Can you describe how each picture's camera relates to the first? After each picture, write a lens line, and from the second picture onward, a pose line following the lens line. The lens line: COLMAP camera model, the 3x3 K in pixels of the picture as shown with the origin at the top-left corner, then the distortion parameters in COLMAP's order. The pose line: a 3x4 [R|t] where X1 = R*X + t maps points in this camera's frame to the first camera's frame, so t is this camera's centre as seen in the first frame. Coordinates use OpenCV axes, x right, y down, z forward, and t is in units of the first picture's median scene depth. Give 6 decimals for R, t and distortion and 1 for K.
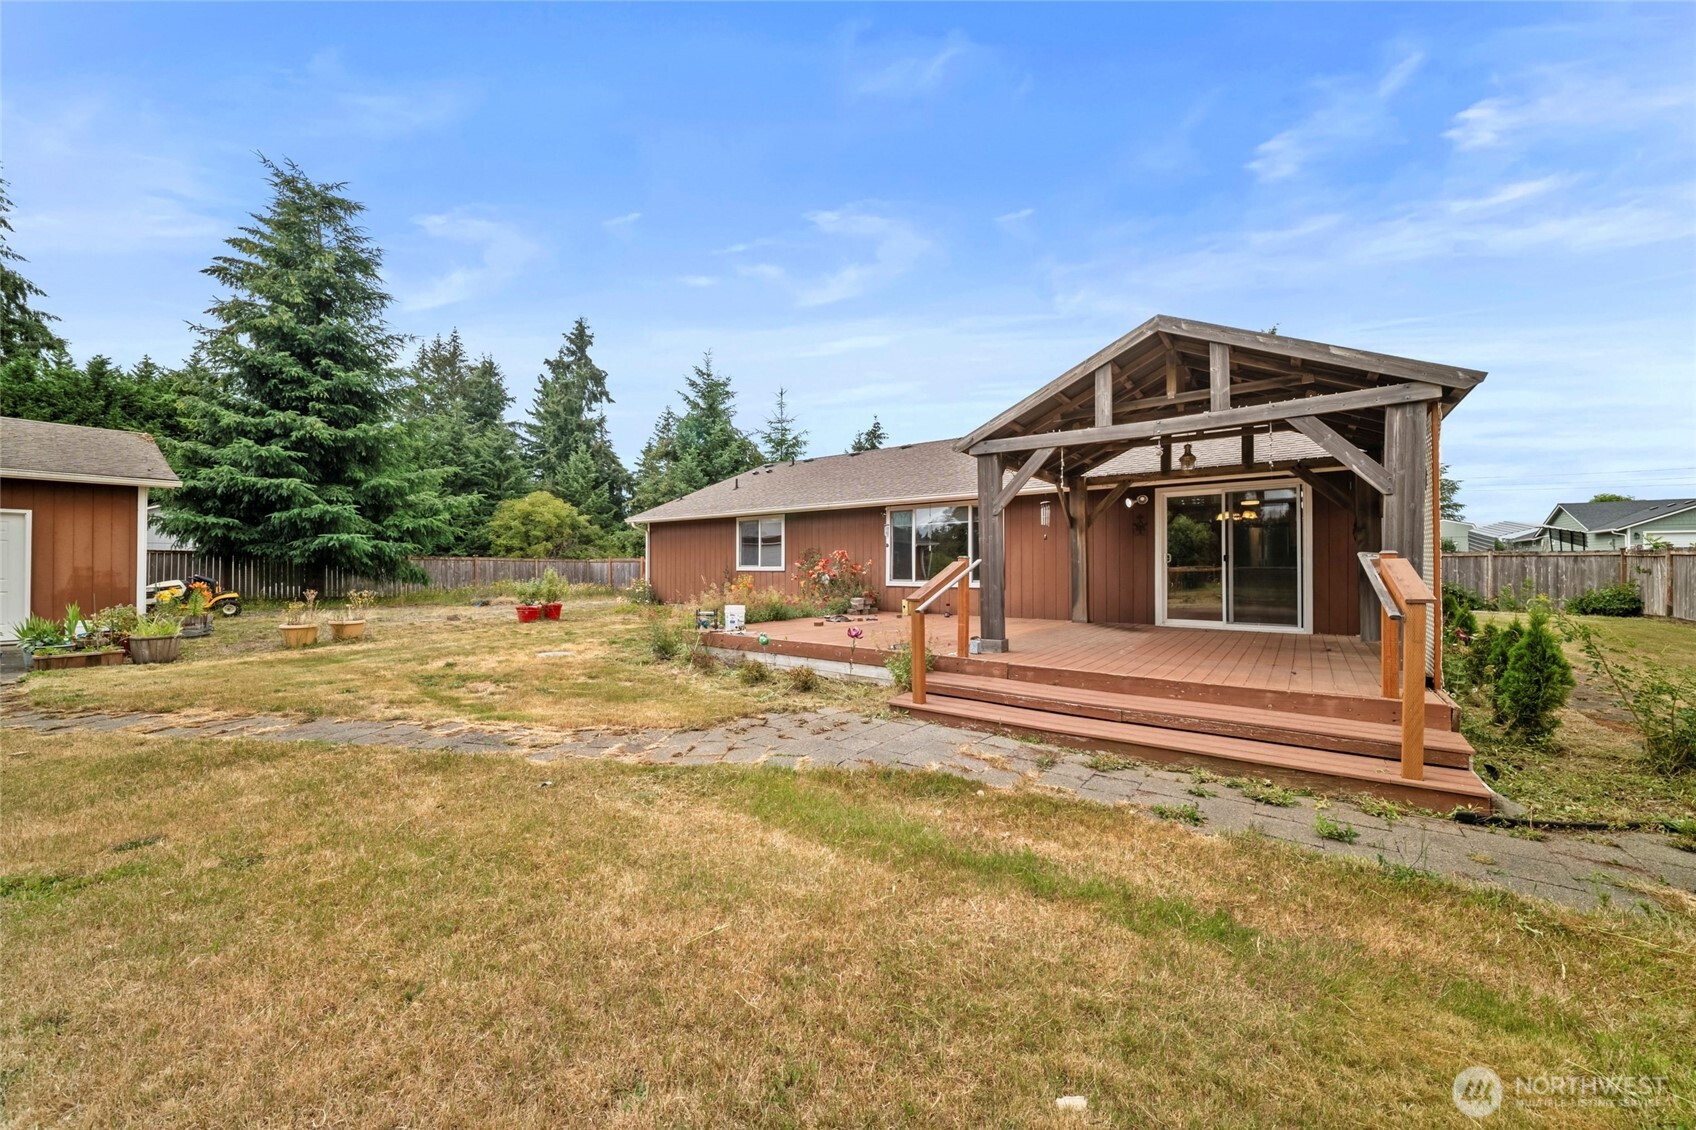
lens RADIAL K [[618.1, 0, 842.0], [0, 618.1, 538.6], [0, 0, 1]] dist [0.000121, -0.000171]
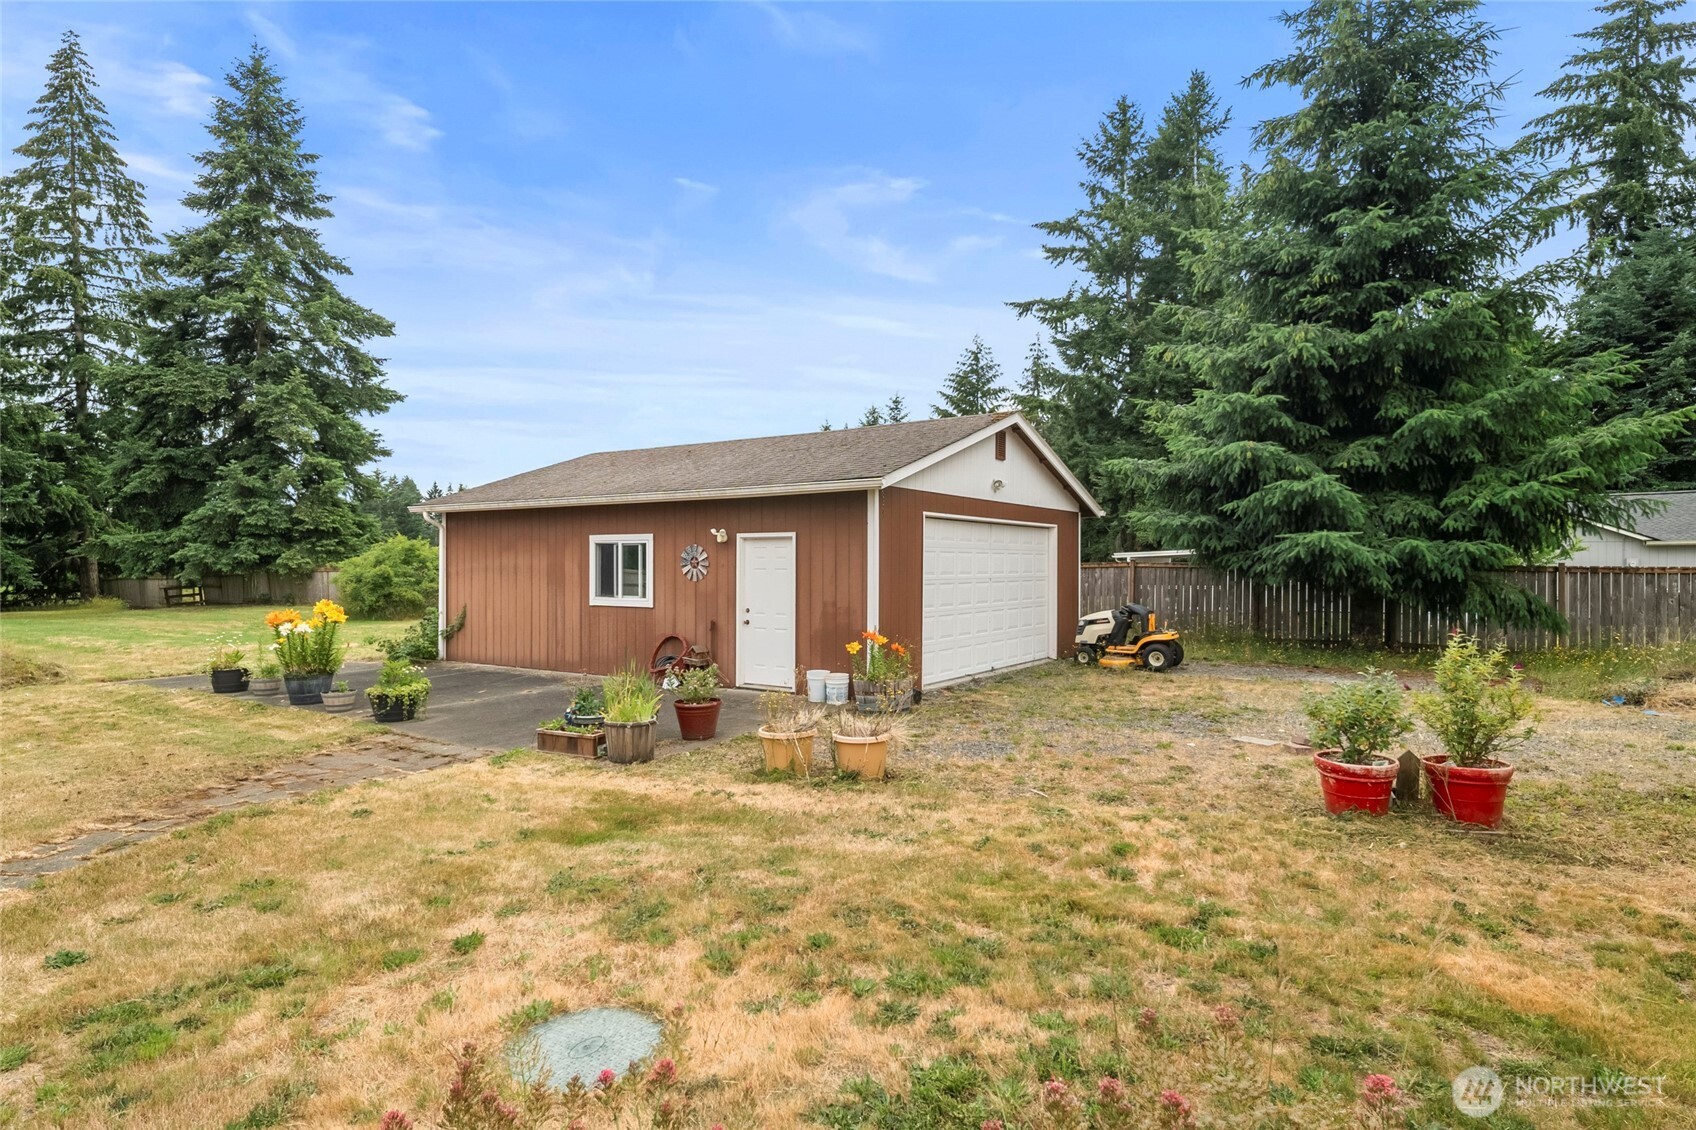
lens RADIAL K [[897.8, 0, 847.8], [0, 897.8, 575.0], [0, 0, 1]] dist [0.002517, -0.001008]
pose [[0.036085, 0.011445, -0.999283, -0.061373], [0.049975, 0.998663, 0.013243, -0.000641], [0.998098, -0.050417, 0.035465, 0.565087]]
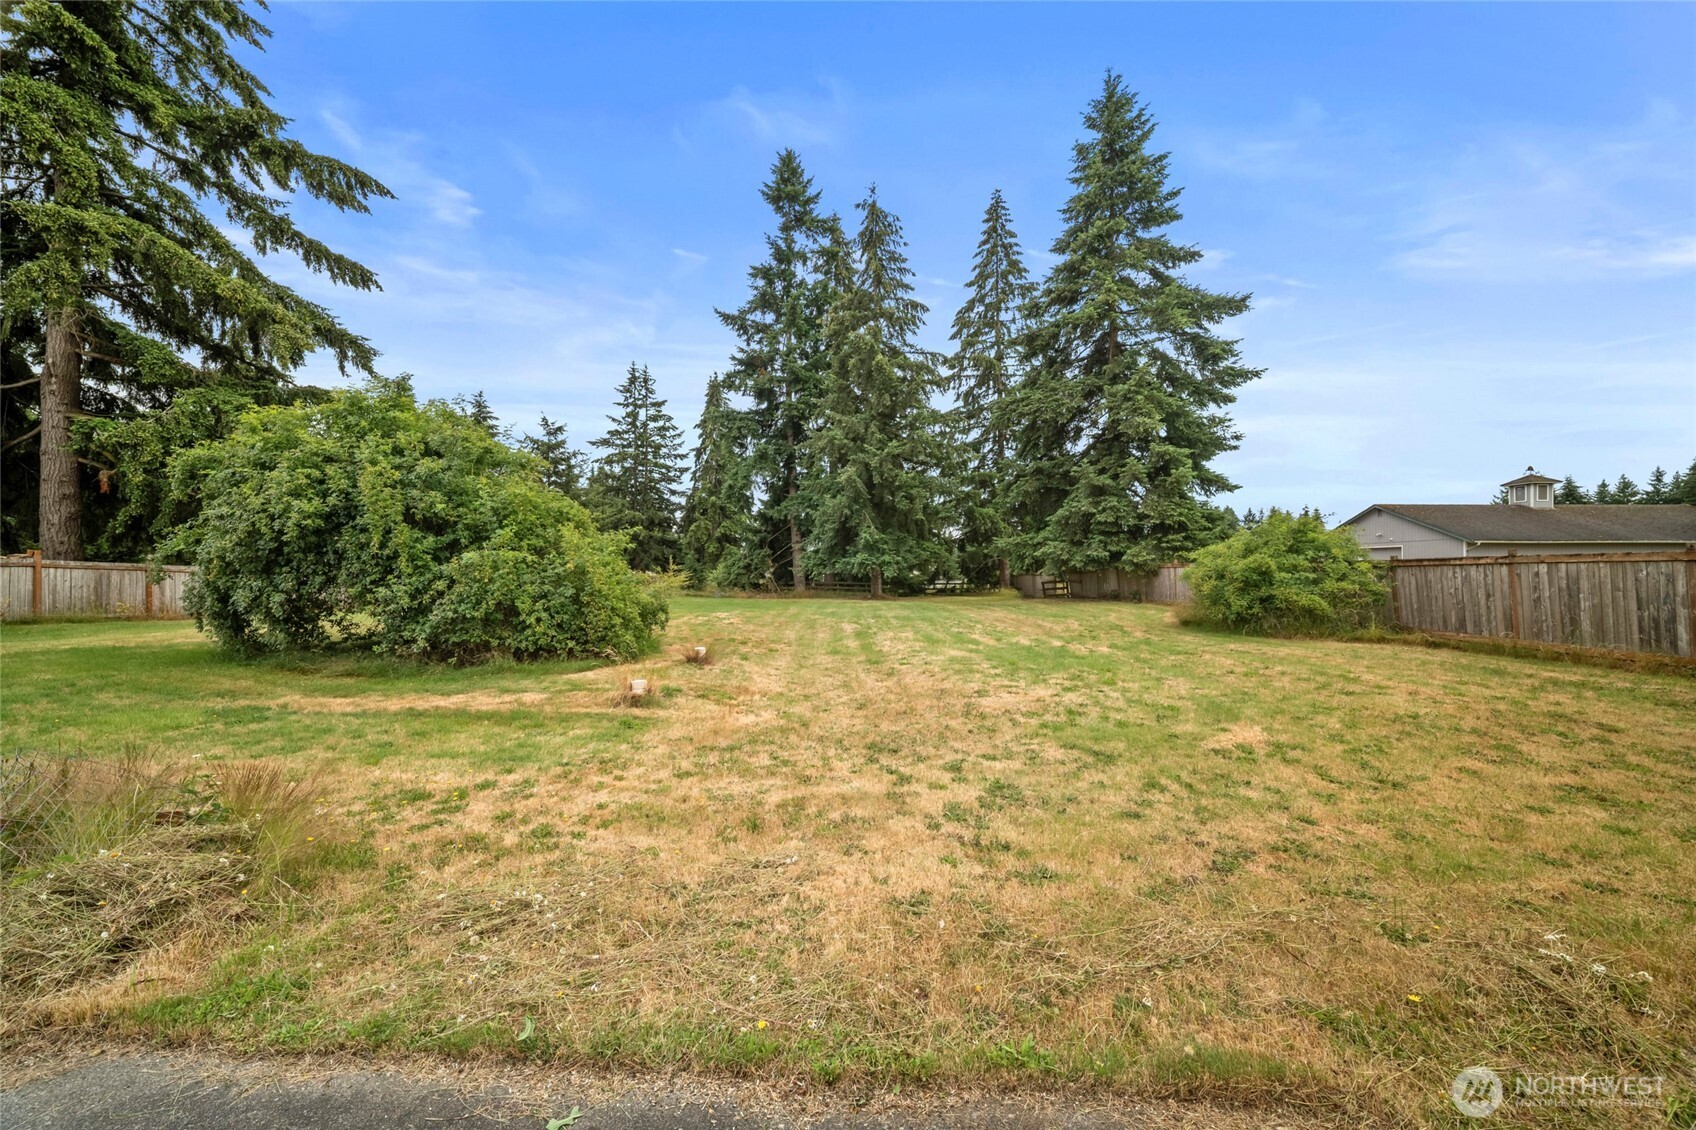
lens RADIAL K [[589.0, 0, 846.2], [0, 589.0, 567.3], [0, 0, 1]] dist [-0.009204, -0.002097]
pose [[-0.837066, -0.005816, -0.547071, -0.967984], [0.022567, 0.998725, -0.045147, -0.001977], [0.546637, -0.050137, -0.835868, 0.071289]]
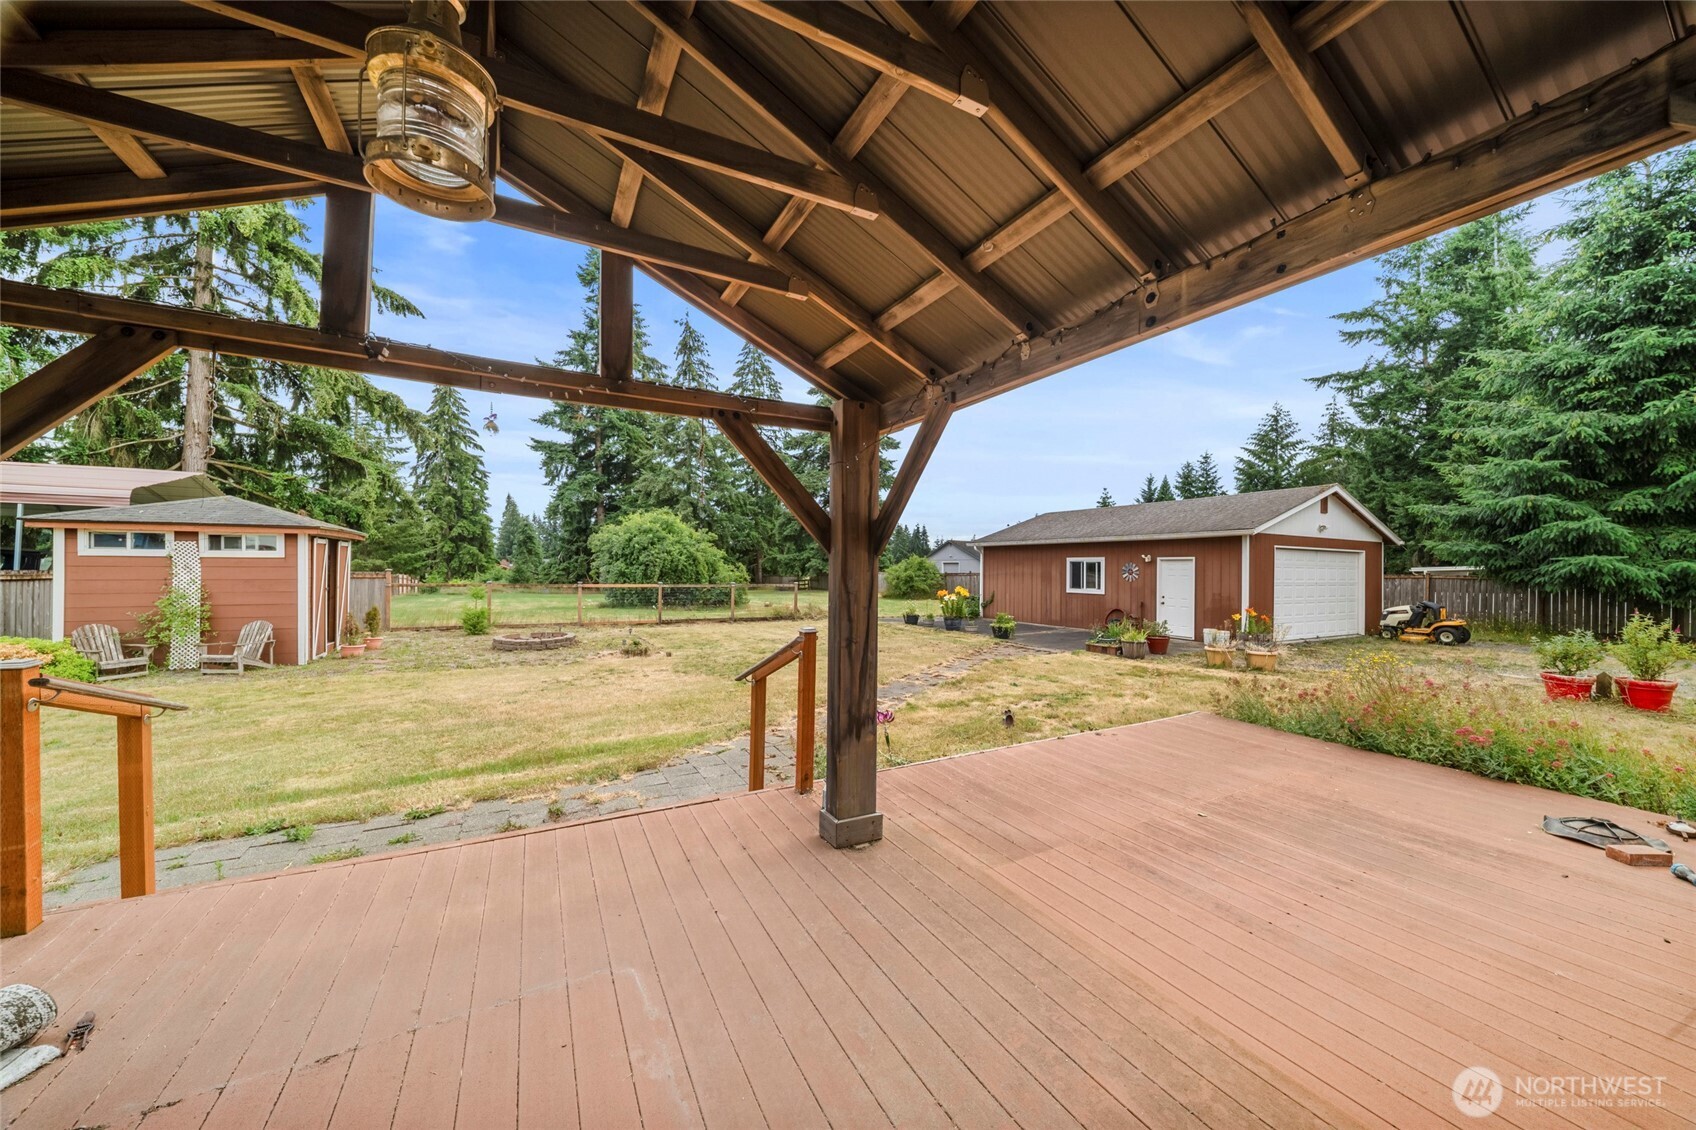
lens RADIAL K [[589.0, 0, 846.2], [0, 589.0, 567.3], [0, 0, 1]] dist [-0.009204, -0.002097]
pose [[-0.430428, -0.009336, -0.902577, 0.249308], [0.033271, 0.999103, -0.026201, -0.005435], [0.902011, -0.041307, -0.429731, 0.459330]]
